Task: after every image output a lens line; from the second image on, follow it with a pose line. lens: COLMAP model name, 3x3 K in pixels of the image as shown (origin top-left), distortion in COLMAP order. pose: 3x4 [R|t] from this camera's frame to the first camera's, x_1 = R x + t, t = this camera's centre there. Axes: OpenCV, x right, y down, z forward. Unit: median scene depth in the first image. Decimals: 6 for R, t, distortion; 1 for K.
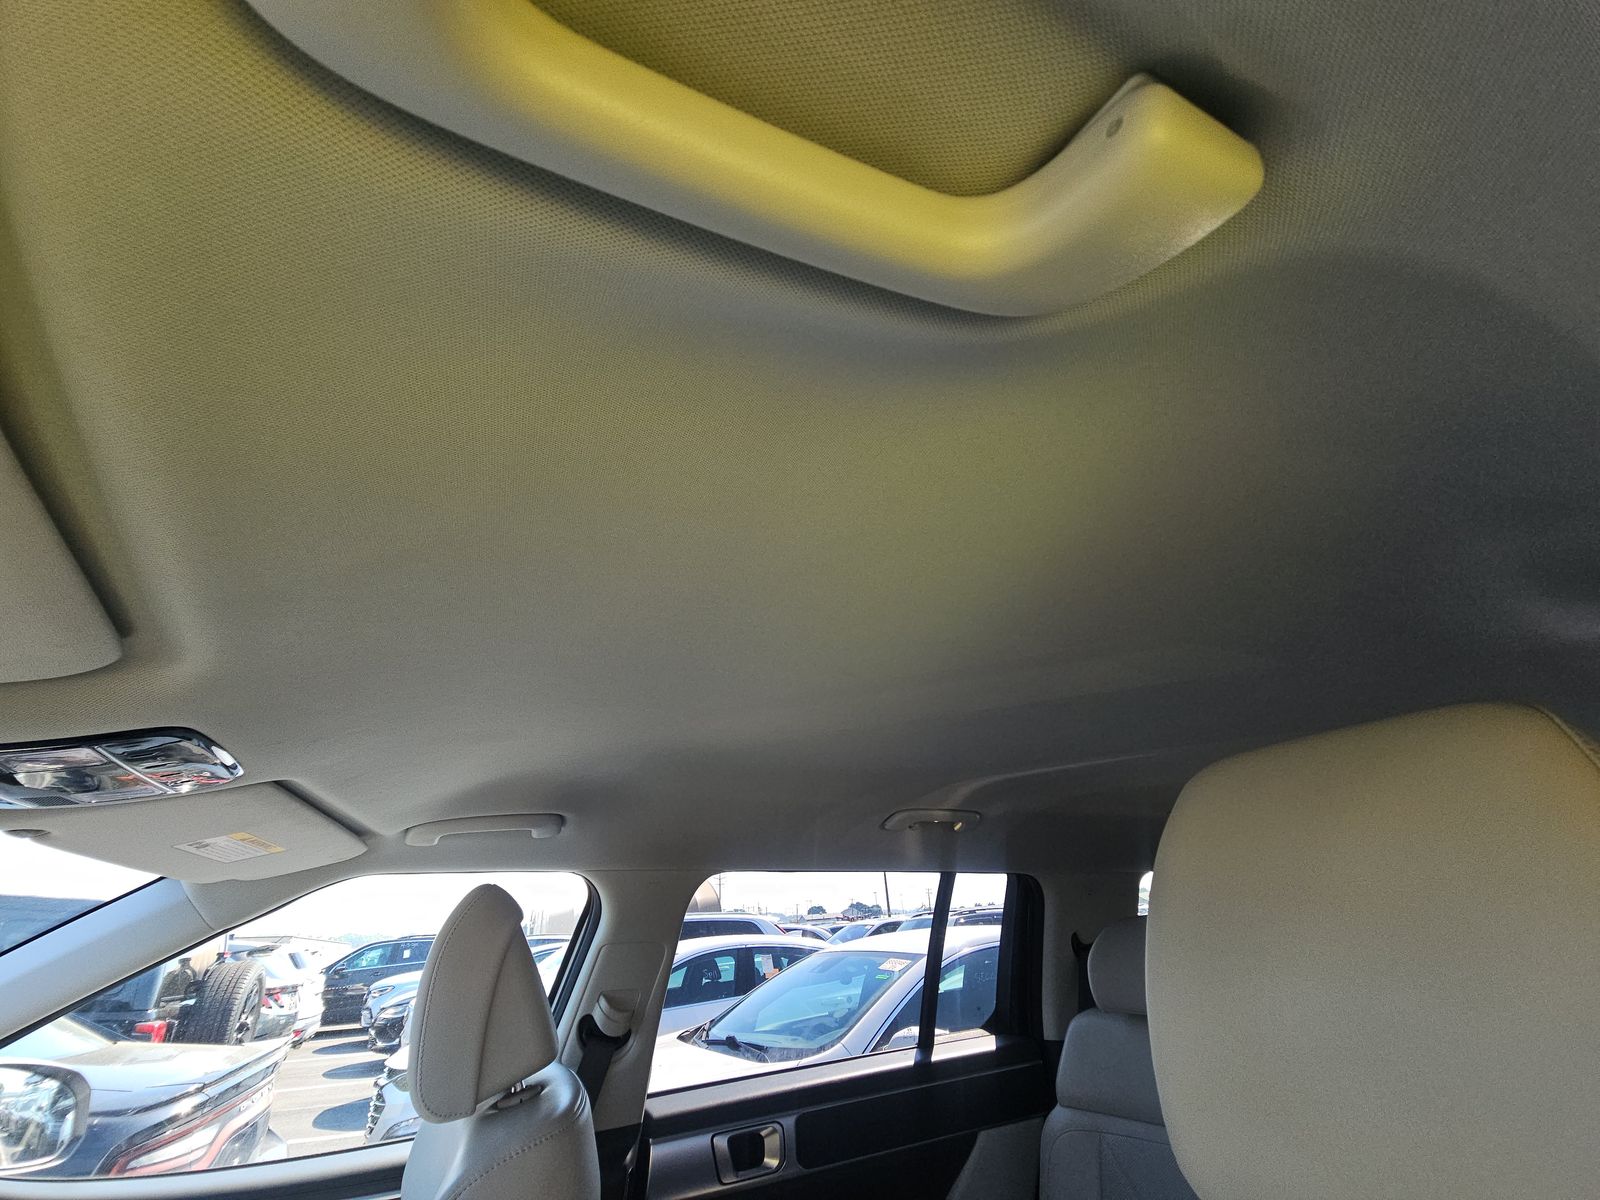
lens RADIAL K [[645.1, 0, 804.2], [0, 645.1, 597.6], [0, 0, 1]] dist [0.021764, -0.014359]
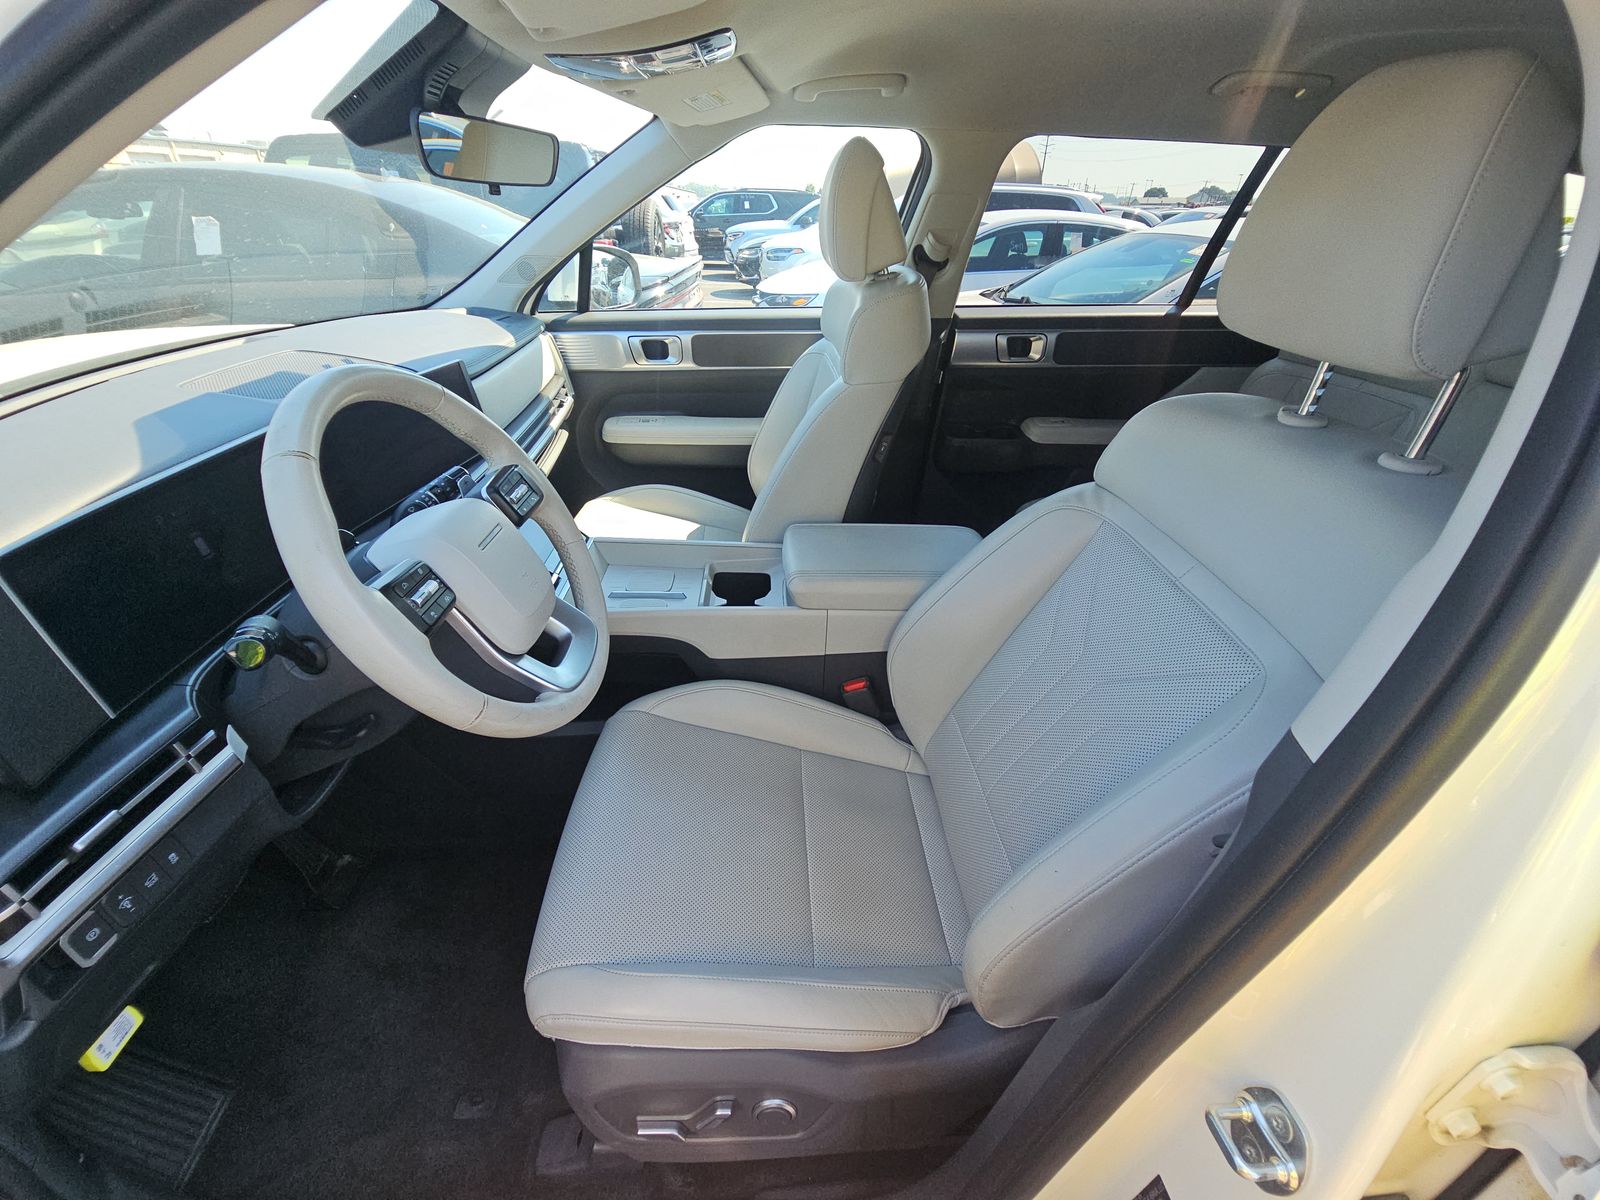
lens RADIAL K [[645.1, 0, 804.2], [0, 645.1, 597.6], [0, 0, 1]] dist [0.021764, -0.014359]
pose [[0.913634, 0.267300, -0.306305, 0.020736], [0.121471, 0.539539, 0.833152, -0.041362], [0.387965, -0.798404, 0.460472, -0.098500]]
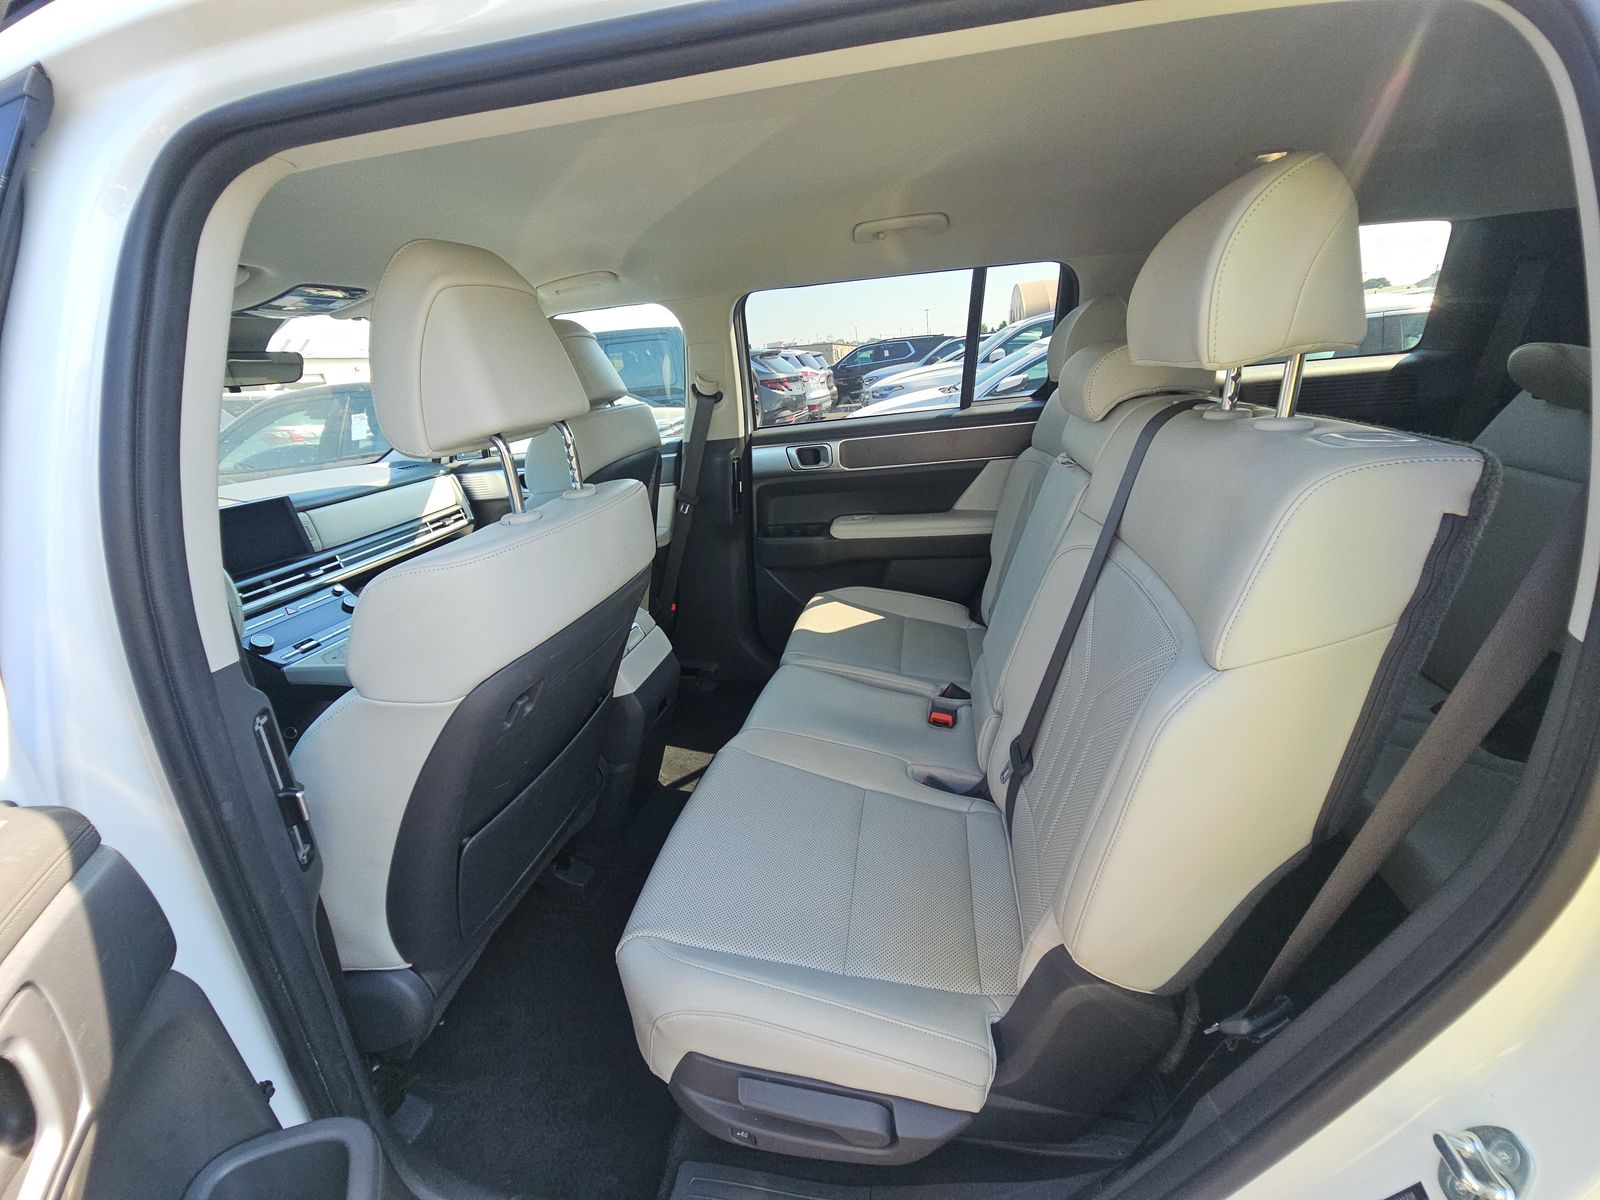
lens RADIAL K [[645.1, 0, 804.2], [0, 645.1, 597.6], [0, 0, 1]] dist [0.021764, -0.014359]
pose [[0.801327, 0.183532, -0.569379, 0.264780], [0.316273, 0.677914, 0.663630, -0.007036], [0.507787, -0.711863, 0.485184, -0.025671]]
